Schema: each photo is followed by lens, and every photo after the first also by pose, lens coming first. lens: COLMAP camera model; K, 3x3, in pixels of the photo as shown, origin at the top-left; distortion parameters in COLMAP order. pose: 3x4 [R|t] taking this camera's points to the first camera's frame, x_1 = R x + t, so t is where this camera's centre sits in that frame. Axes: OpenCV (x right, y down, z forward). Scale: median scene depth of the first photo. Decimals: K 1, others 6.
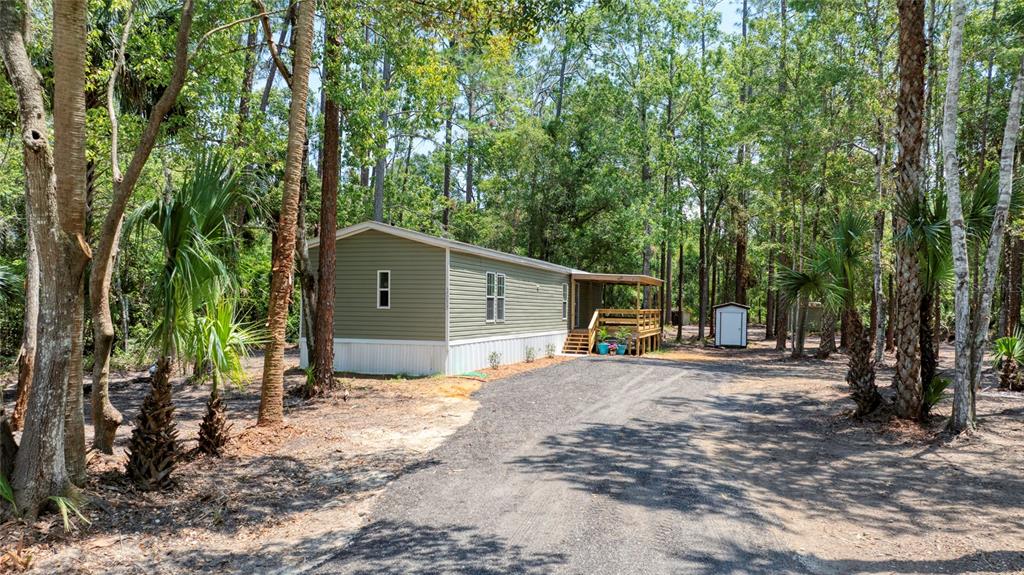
lens RADIAL K [[726.7, 0, 519.3], [0, 726.7, 319.5], [0, 0, 1]] dist [-0.024039, 0.009270]
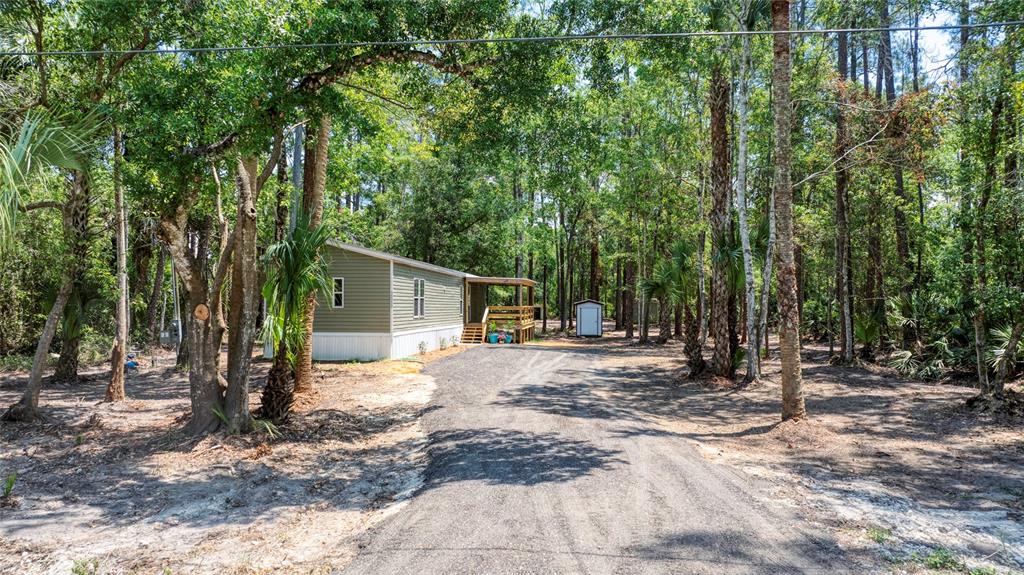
lens RADIAL K [[726.7, 0, 510.8], [0, 726.7, 287.2], [0, 0, 1]] dist [-0.024039, 0.009270]
pose [[0.979453, -0.004887, 0.201612, -0.148301], [0.012947, 0.999168, -0.038683, 0.001783], [-0.201255, 0.040499, 0.978701, -0.298790]]
